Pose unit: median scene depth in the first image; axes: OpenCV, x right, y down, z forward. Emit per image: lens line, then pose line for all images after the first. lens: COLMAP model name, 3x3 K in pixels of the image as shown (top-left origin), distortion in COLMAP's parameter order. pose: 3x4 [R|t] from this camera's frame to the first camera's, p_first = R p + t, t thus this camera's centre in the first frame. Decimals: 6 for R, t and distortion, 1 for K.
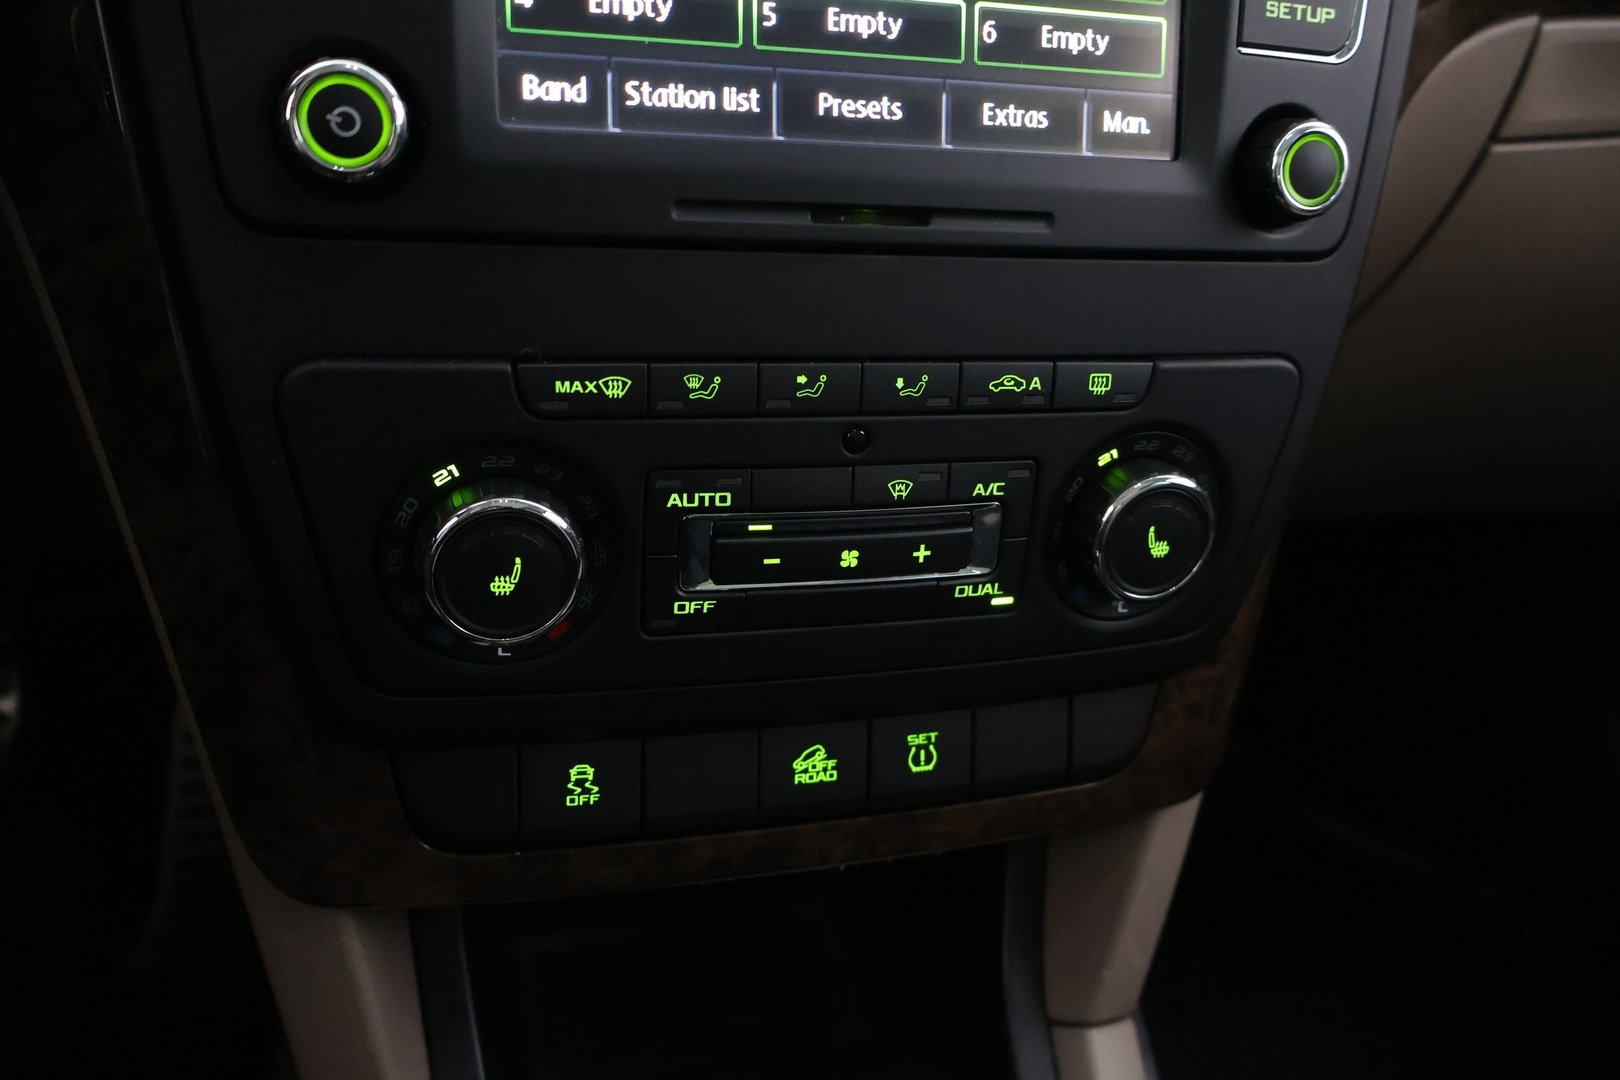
lens RADIAL K [[1342.6, 0, 810.8], [0, 1342.6, 539.0], [0, 0, 1]] dist [-0.015320, 0.000136]
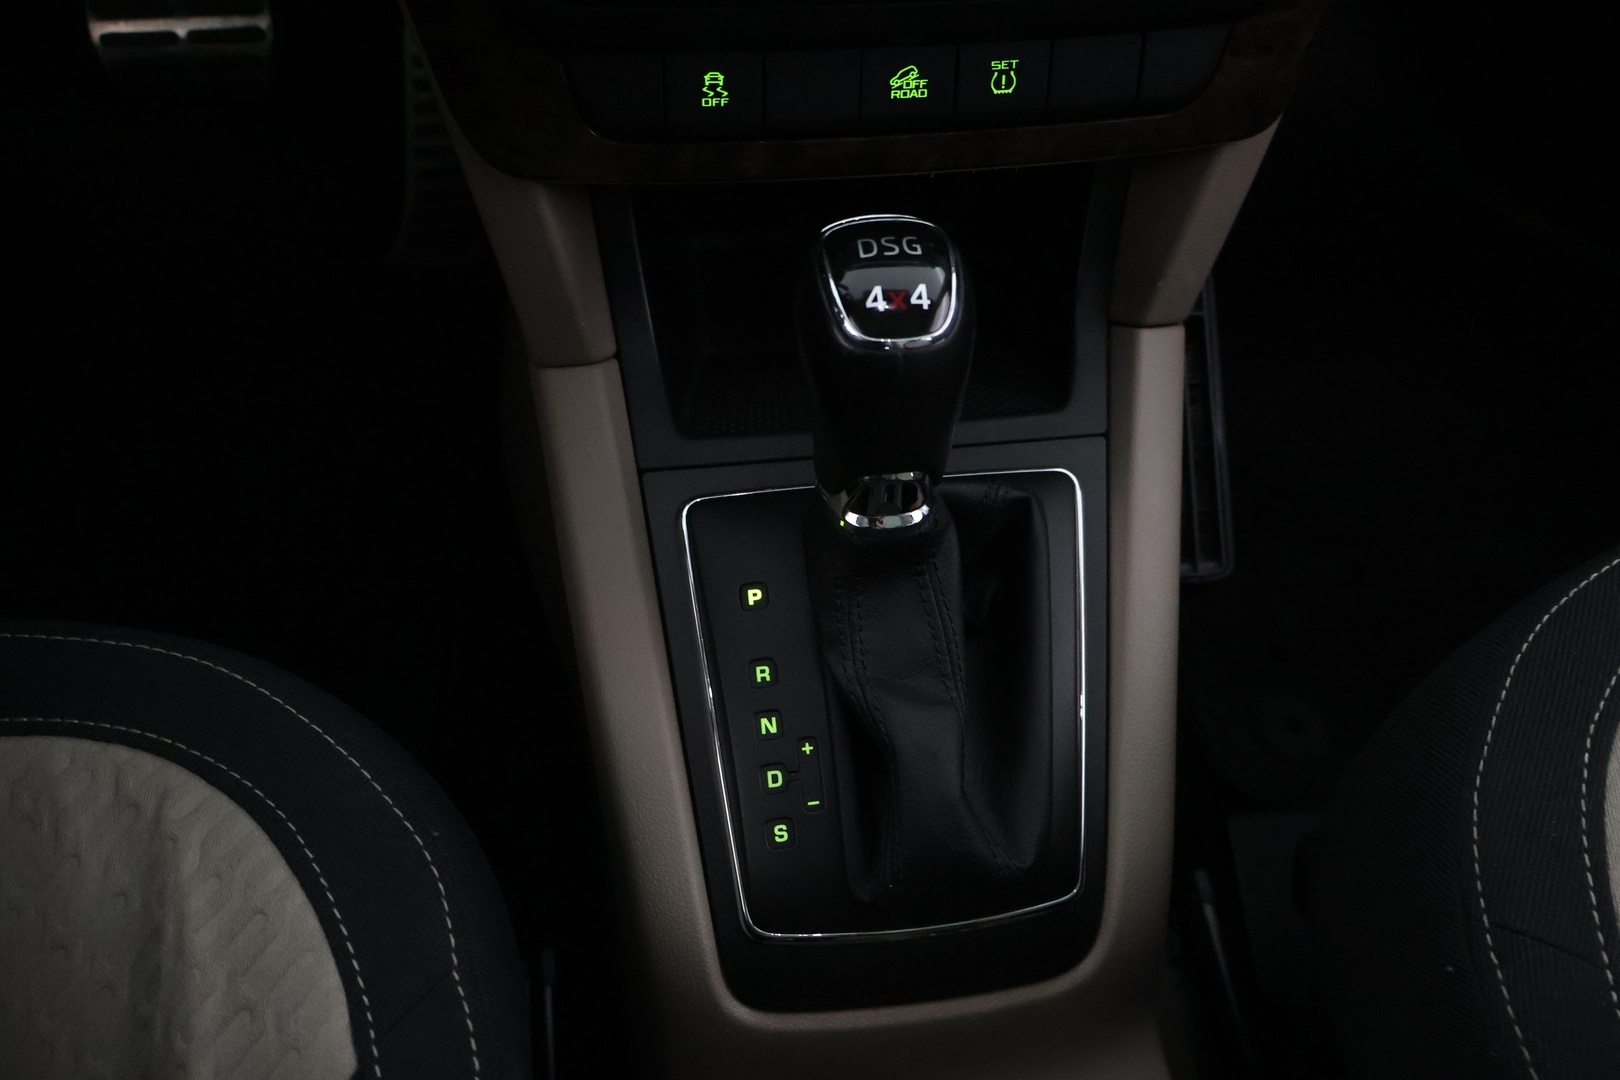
lens RADIAL K [[1342.6, 0, 809.7], [0, 1342.6, 542.0], [0, 0, 1]] dist [-0.015320, 0.000136]
pose [[0.985495, 0.092935, -0.141995, 0.120783], [-0.019562, 0.893353, 0.448929, -0.000277], [0.168573, -0.439640, 0.882213, -0.239914]]
